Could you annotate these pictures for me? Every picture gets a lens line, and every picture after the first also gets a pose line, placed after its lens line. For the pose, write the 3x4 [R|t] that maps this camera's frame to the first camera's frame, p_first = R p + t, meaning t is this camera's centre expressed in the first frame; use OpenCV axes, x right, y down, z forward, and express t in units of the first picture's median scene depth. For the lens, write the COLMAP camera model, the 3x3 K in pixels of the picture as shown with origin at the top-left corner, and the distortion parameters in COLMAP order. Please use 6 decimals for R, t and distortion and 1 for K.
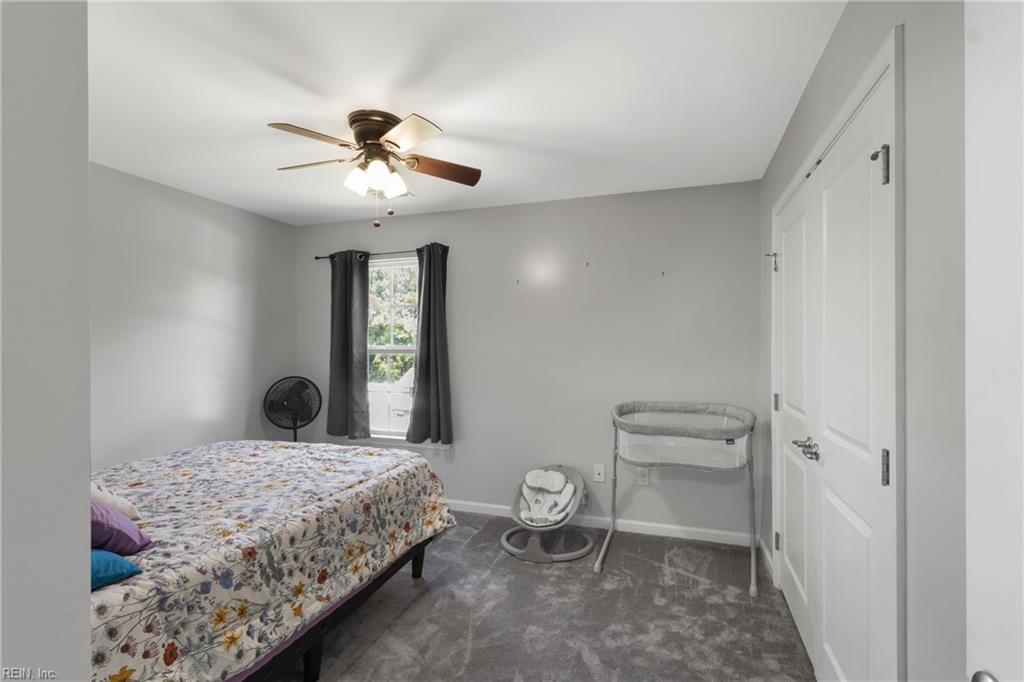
lens RADIAL K [[483.2, 0, 510.7], [0, 483.2, 344.2], [0, 0, 1]] dist [-0.002862, 0.001077]
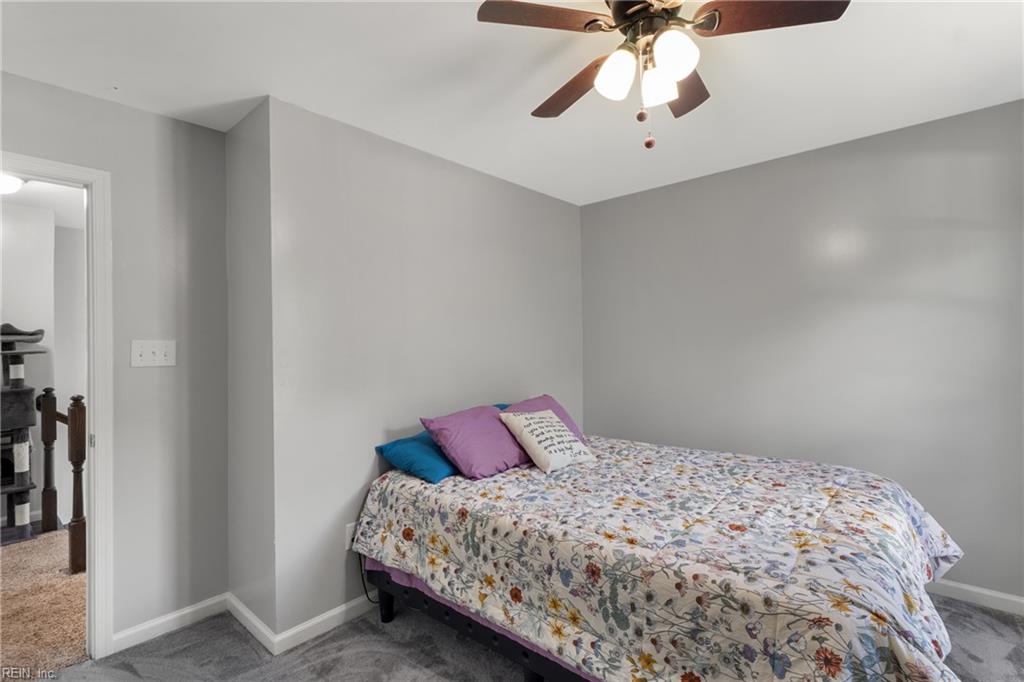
lens RADIAL K [[483.2, 0, 510.0], [0, 483.2, 344.8], [0, 0, 1]] dist [-0.002862, 0.001077]
pose [[-0.386295, 0.000023, -0.922375, 0.443818], [0.016687, 0.999837, -0.006964, 0.017277], [0.922224, -0.018081, -0.386232, 1.323264]]
